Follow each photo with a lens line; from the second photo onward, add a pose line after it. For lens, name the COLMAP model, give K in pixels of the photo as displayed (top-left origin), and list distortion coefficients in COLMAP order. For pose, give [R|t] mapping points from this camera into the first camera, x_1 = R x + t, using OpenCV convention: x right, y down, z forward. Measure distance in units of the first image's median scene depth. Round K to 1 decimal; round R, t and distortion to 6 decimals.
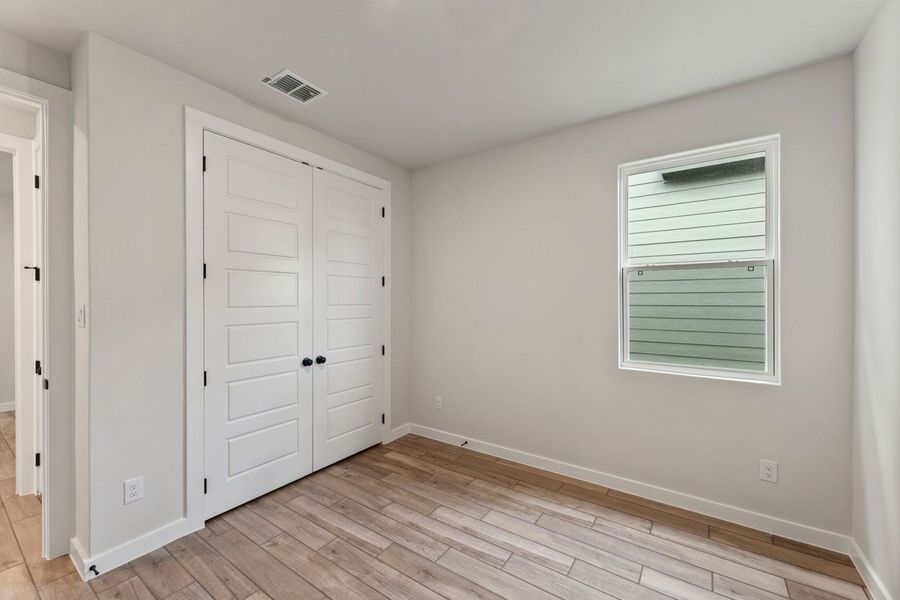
lens RADIAL K [[364.5, 0, 451.3], [0, 364.5, 295.8], [0, 0, 1]] dist [0.001646, 0.000046]
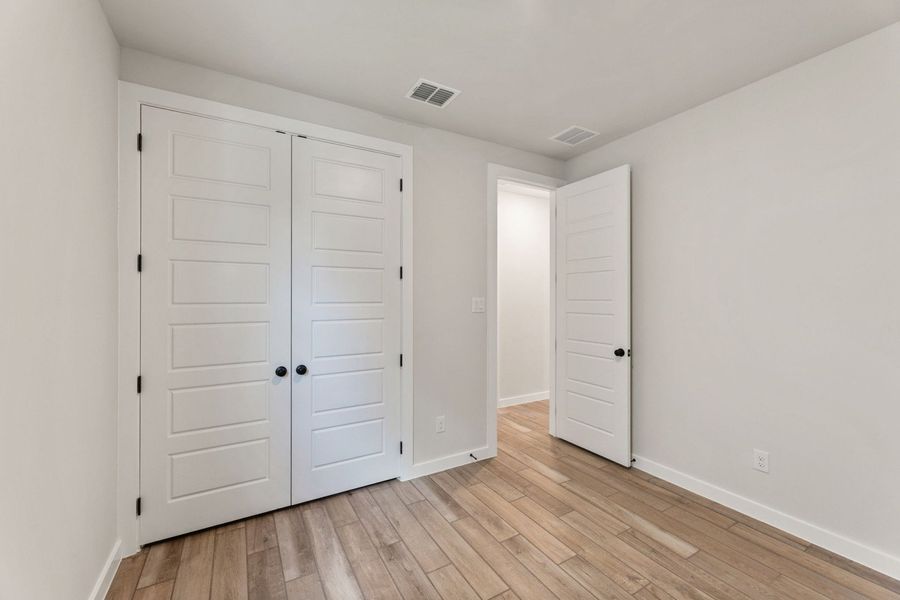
lens RADIAL K [[363.6, 0, 436.6], [0, 363.6, 291.7], [0, 0, 1]] dist [0.002290, 0.000111]
pose [[0.896847, 0.000429, -0.442341, 0.239775], [-0.001722, 0.999995, -0.002522, 0.002590], [0.442338, 0.003024, 0.896844, 0.347105]]
